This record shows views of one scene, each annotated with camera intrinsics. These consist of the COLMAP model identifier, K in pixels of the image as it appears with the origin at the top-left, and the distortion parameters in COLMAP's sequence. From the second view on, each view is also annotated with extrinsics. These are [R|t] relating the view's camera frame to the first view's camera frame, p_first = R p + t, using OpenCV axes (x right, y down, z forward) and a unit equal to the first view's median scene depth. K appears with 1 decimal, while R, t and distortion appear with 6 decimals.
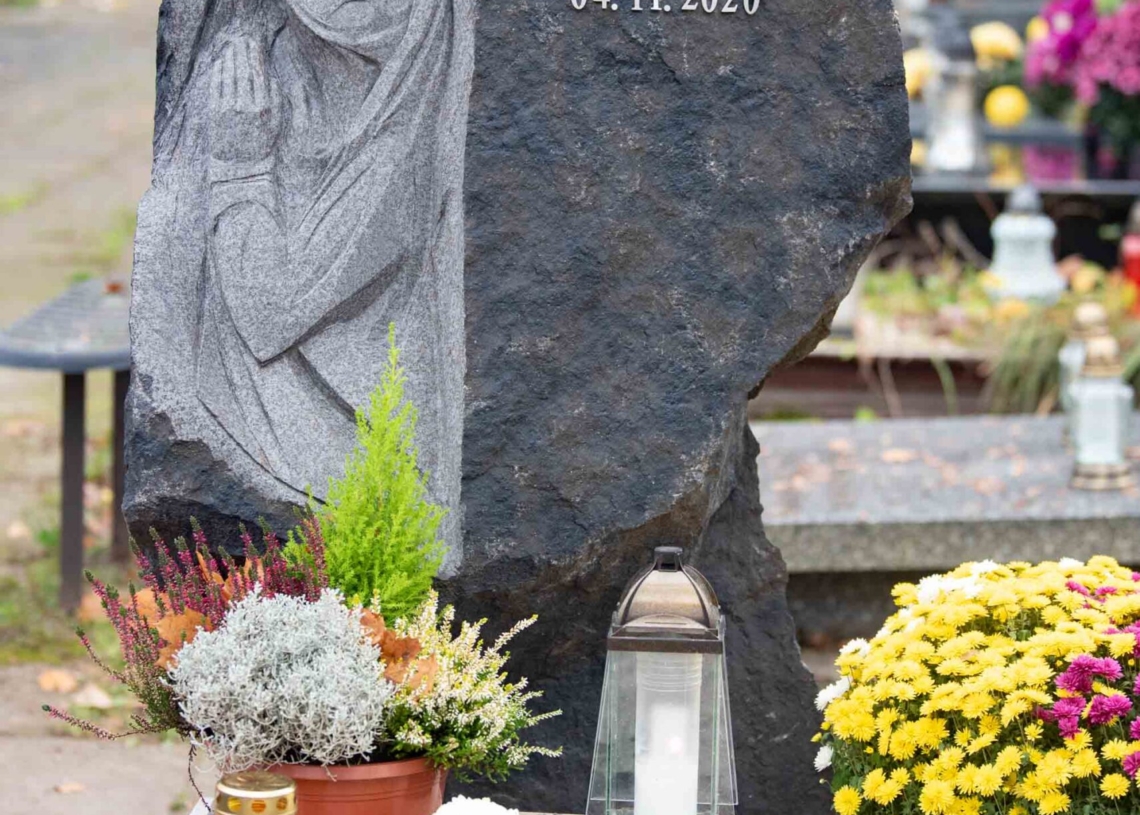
lens RADIAL K [[3384.1, 0, 570.8], [0, 3384.1, 408.3], [0, 0, 1]] dist [-0.008571, 0.000000]
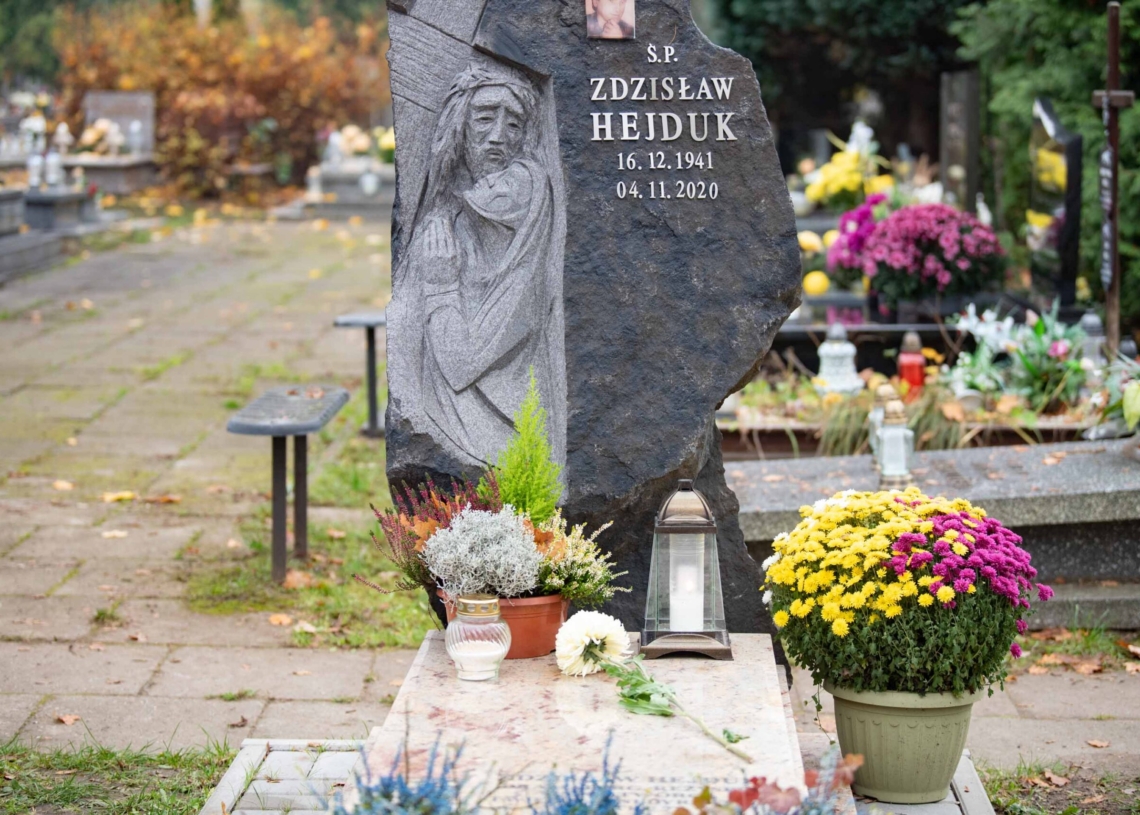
lens RADIAL K [[2412.7, 0, 568.9], [0, 2412.7, 406.3], [0, 0, 1]] dist [-0.028003, 0.000000]
pose [[0.999102, -0.025936, 0.033504, -0.073913], [0.027576, 0.998395, -0.049460, 0.060606], [-0.032167, 0.050339, 0.998214, -0.313293]]
